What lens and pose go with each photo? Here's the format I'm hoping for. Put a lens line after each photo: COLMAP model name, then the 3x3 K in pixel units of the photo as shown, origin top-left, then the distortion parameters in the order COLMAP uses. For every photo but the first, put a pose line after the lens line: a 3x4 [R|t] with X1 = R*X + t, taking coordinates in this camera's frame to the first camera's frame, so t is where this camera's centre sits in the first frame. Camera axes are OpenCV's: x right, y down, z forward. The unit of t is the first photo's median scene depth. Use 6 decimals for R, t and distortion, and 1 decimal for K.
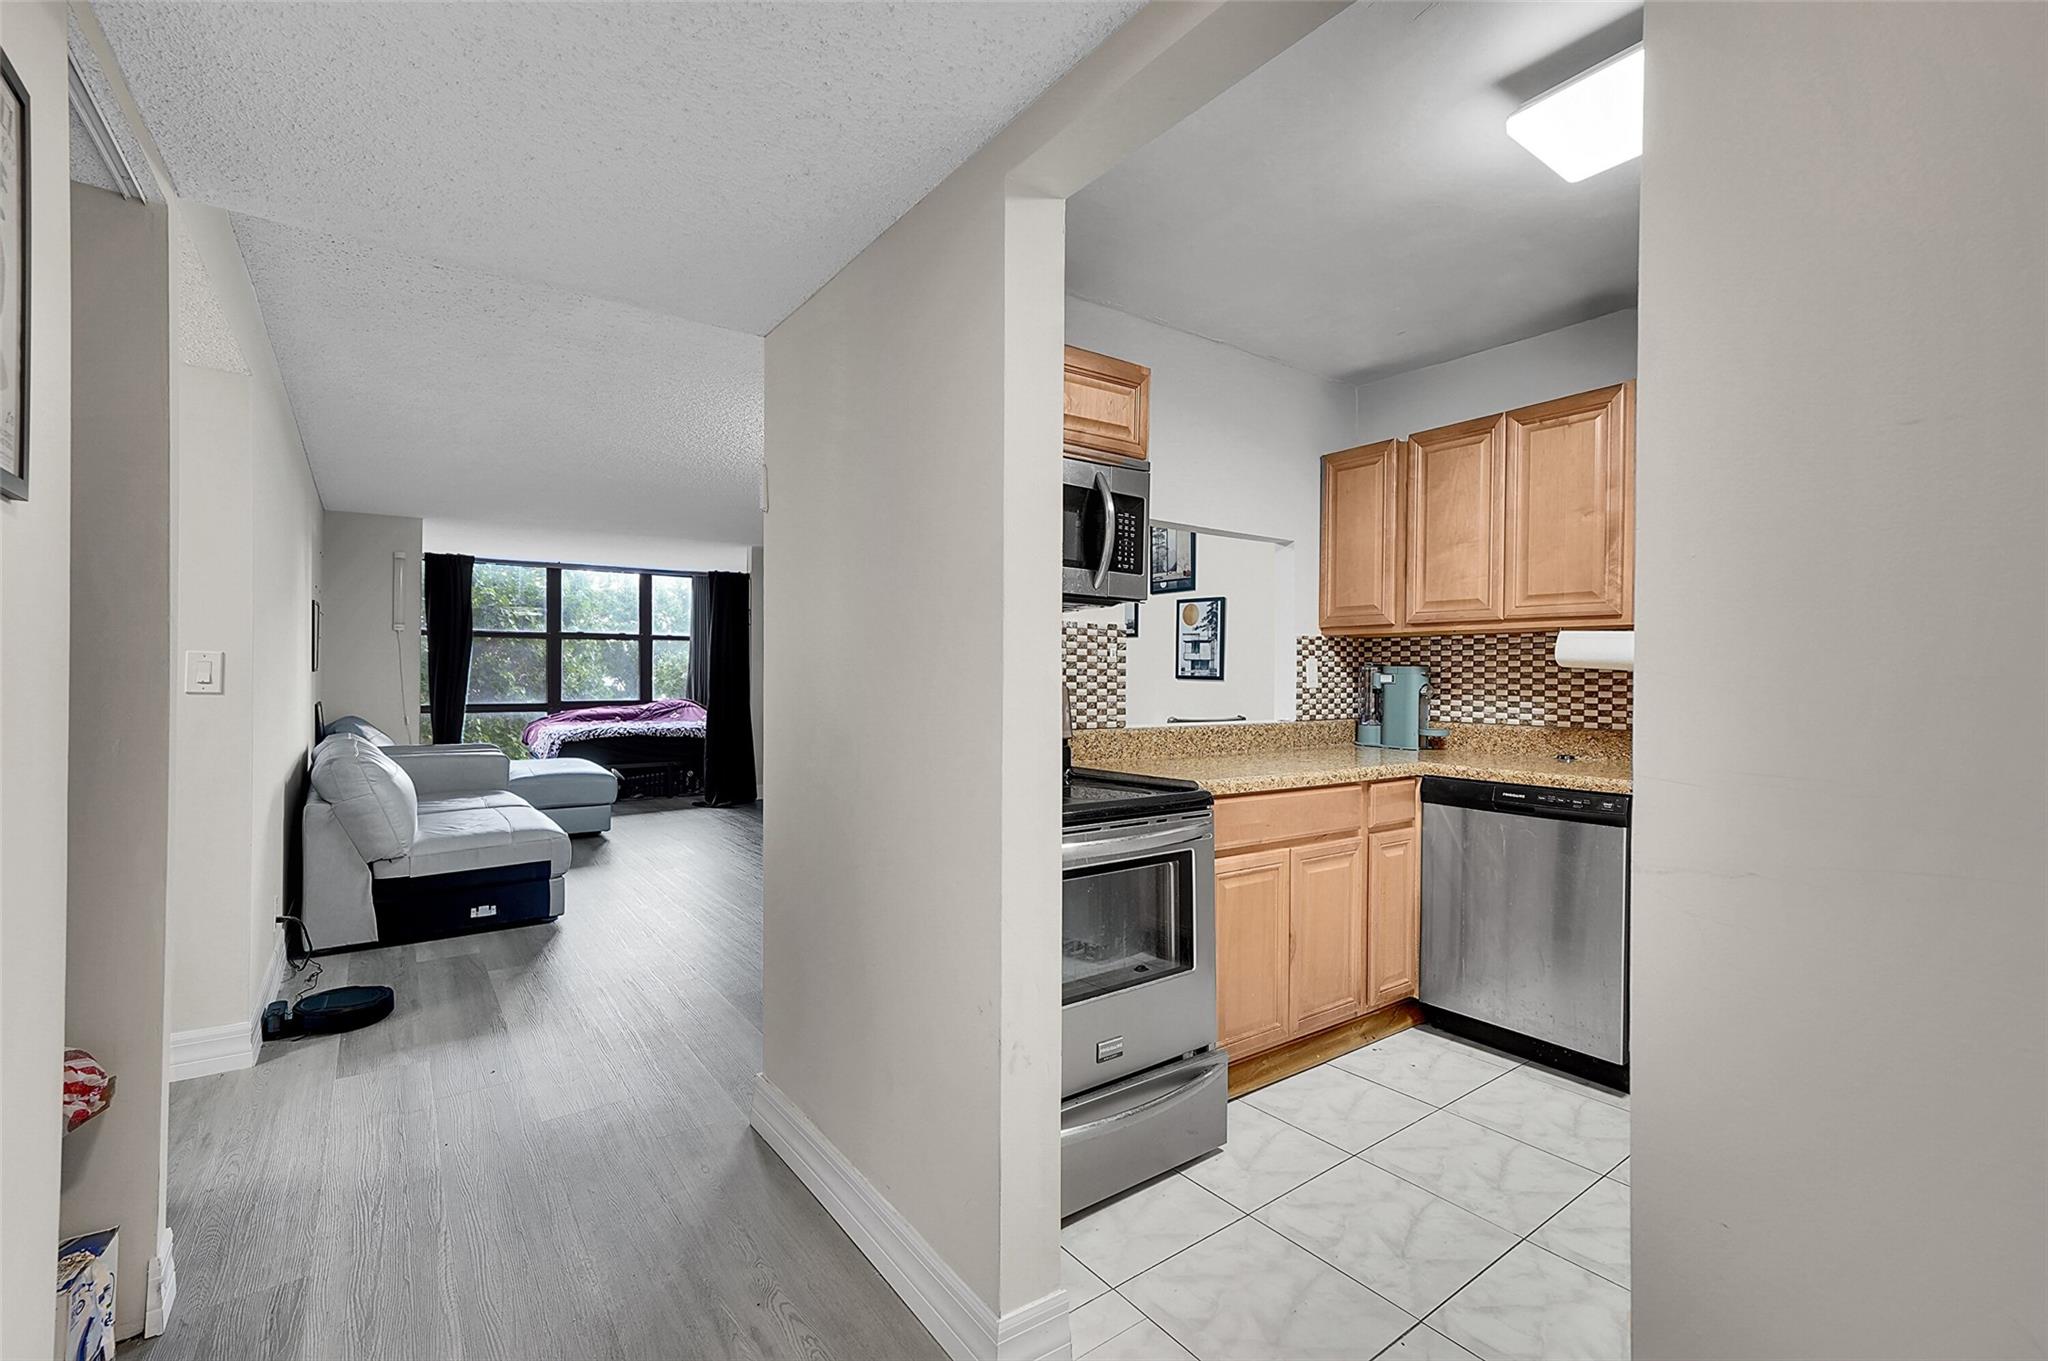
lens RADIAL K [[904.0, 0, 1028.8], [0, 904.0, 674.2], [0, 0, 1]] dist [0.008194, -0.000479]
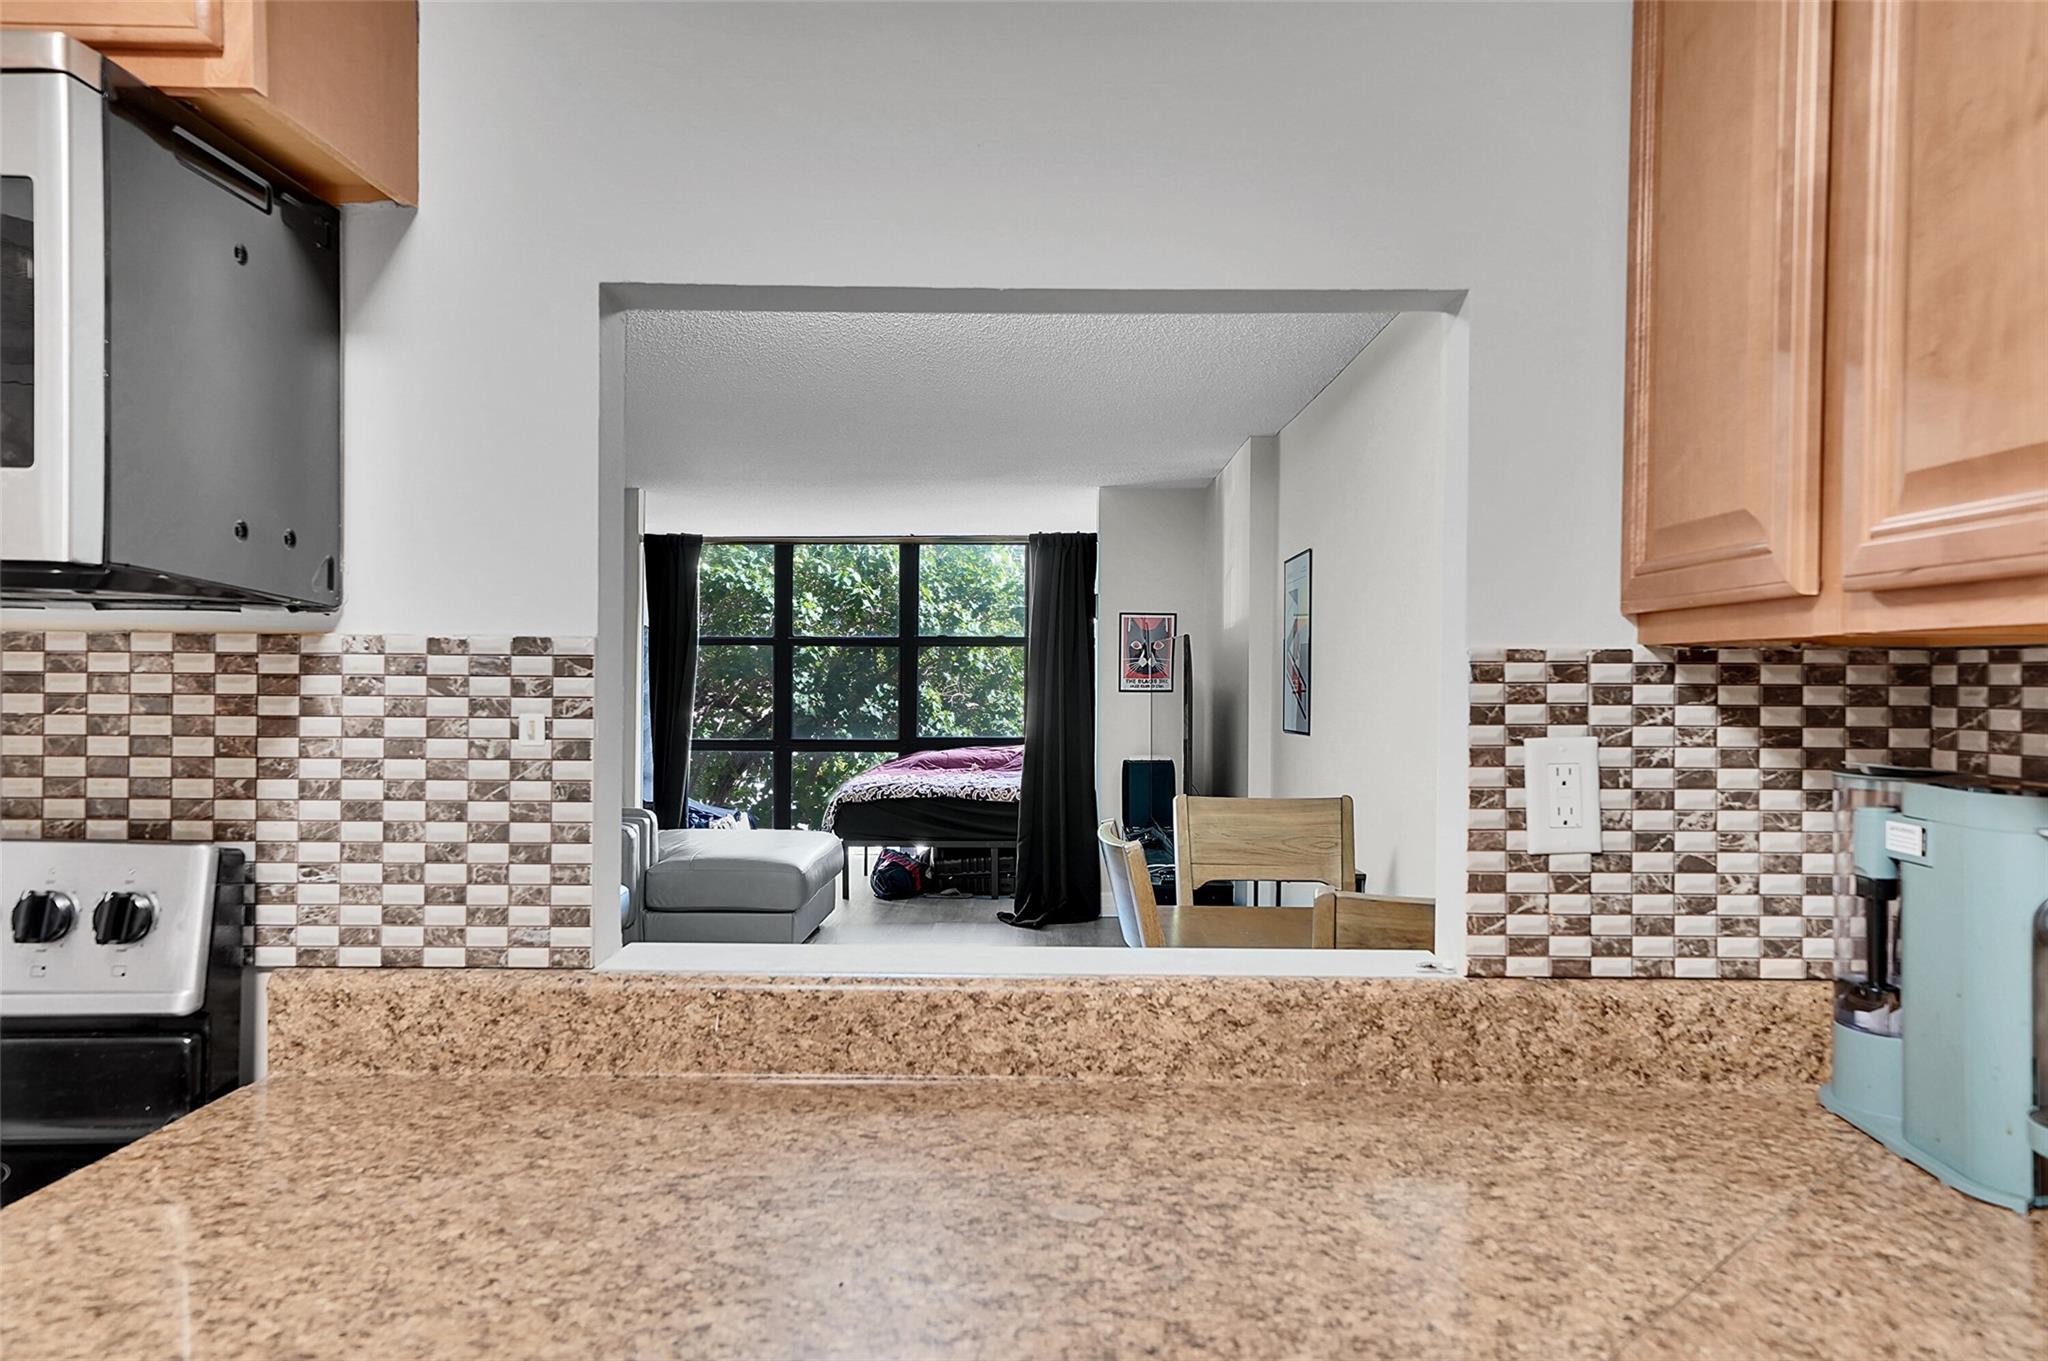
lens RADIAL K [[1352.2, 0, 1023.2], [0, 1352.2, 682.9], [0, 0, 1]] dist [0.021323, 0.000816]
pose [[0.796648, 0.001036, -0.604442, 0.420958], [0.000000, 0.999999, 0.001714, -0.033097], [0.604443, -0.001365, 0.796647, 0.599518]]
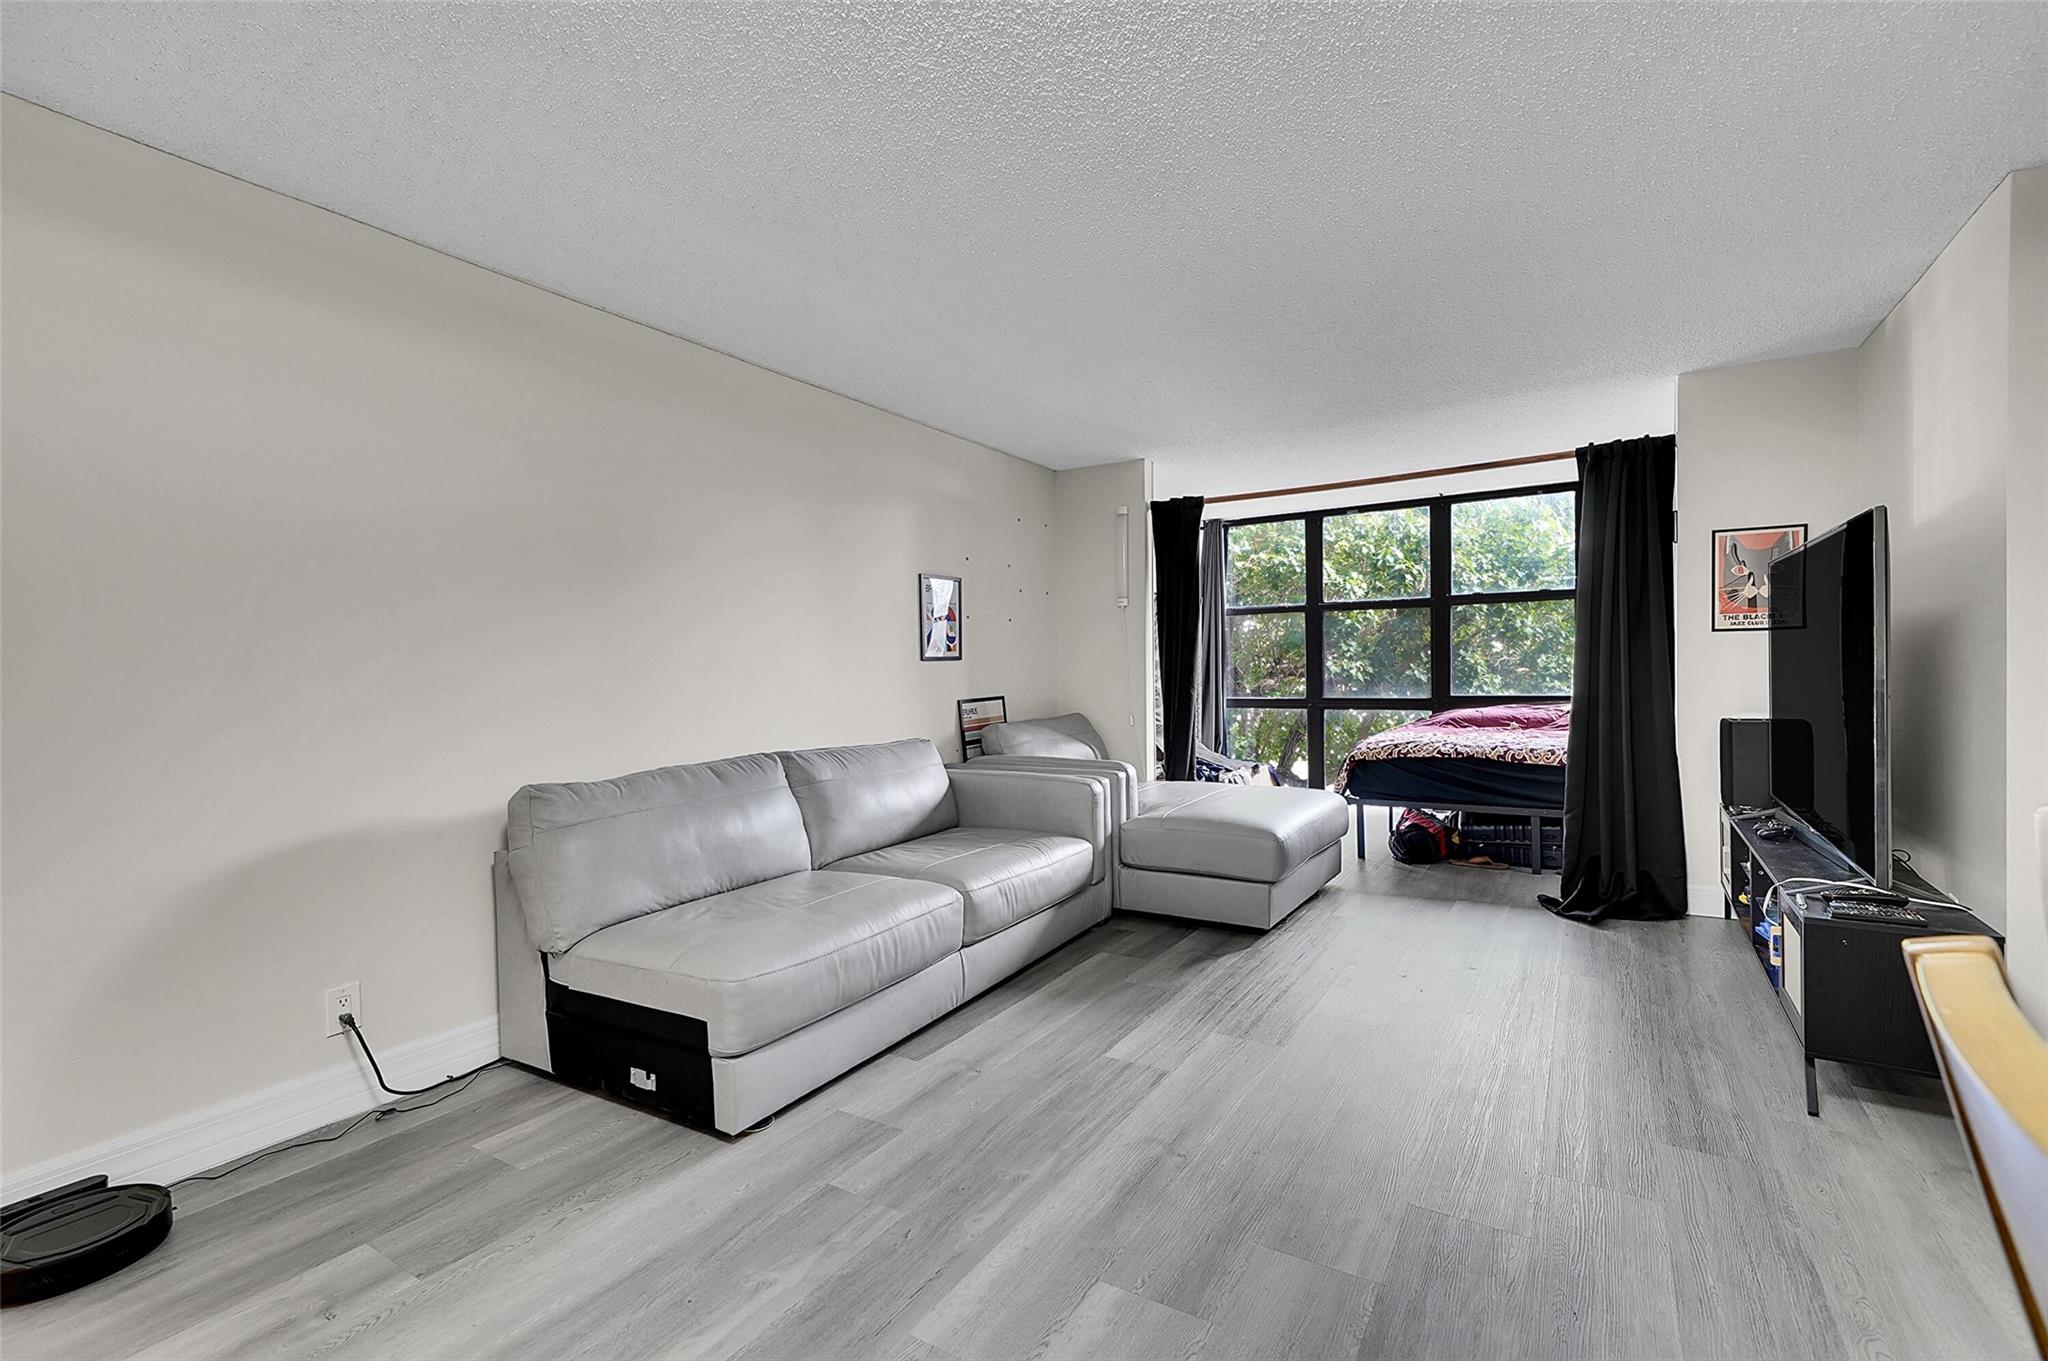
lens RADIAL K [[904.0, 0, 1032.7], [0, 904.0, 683.1], [0, 0, 1]] dist [0.008194, -0.000479]
pose [[0.367864, 0.003364, -0.929874, 0.016901], [0.021087, 0.999706, 0.011959, 0.013858], [0.929641, -0.024007, 0.367684, 1.154882]]
